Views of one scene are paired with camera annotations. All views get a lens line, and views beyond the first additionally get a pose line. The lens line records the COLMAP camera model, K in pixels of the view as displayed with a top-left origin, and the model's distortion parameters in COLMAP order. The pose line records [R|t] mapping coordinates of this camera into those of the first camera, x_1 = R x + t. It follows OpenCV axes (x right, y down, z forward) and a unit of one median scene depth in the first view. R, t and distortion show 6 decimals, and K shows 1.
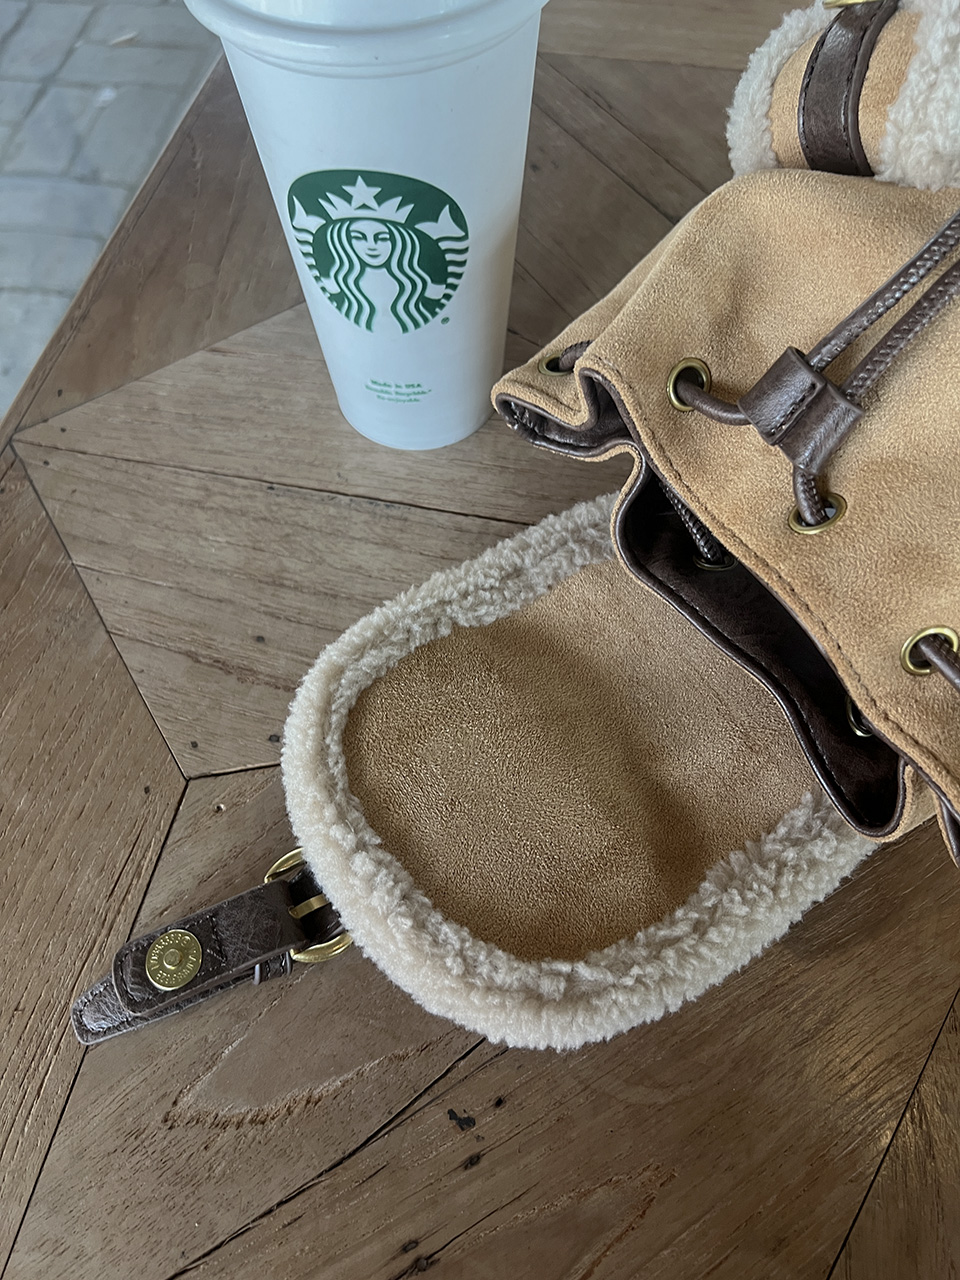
lens RADIAL K [[989.3, 0, 478.8], [0, 989.3, 668.0], [0, 0, 1]] dist [-0.004608, -0.008096]
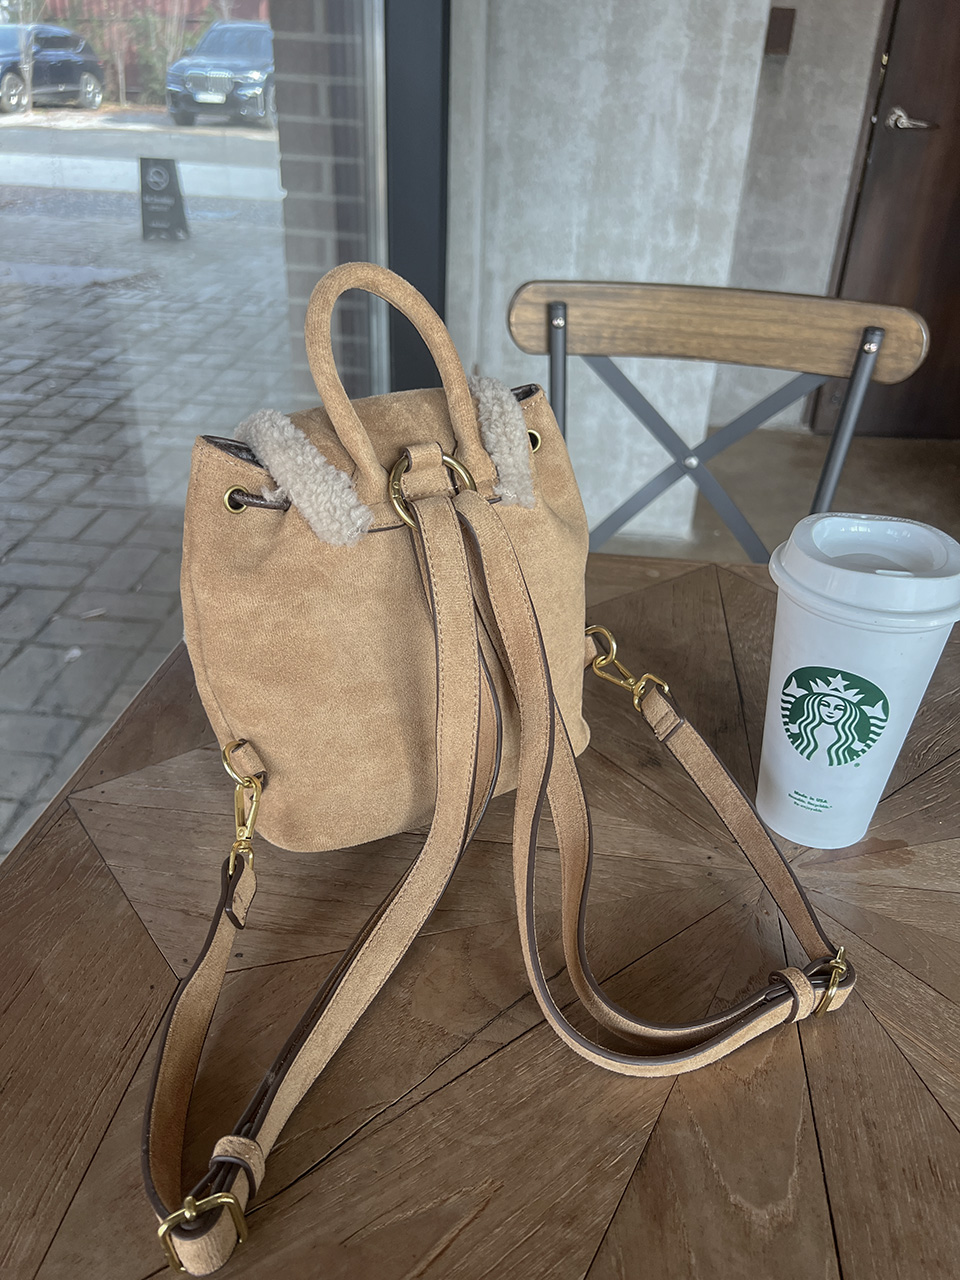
lens RADIAL K [[1002.4, 0, 494.0], [0, 1002.4, 650.5], [0, 0, 1]] dist [0.012887, -0.028156]
pose [[0.993339, 0.002450, 0.115201, 0.003886], [0.058093, 0.852766, -0.519052, 0.532152], [-0.099512, 0.522287, 0.846944, -0.636575]]
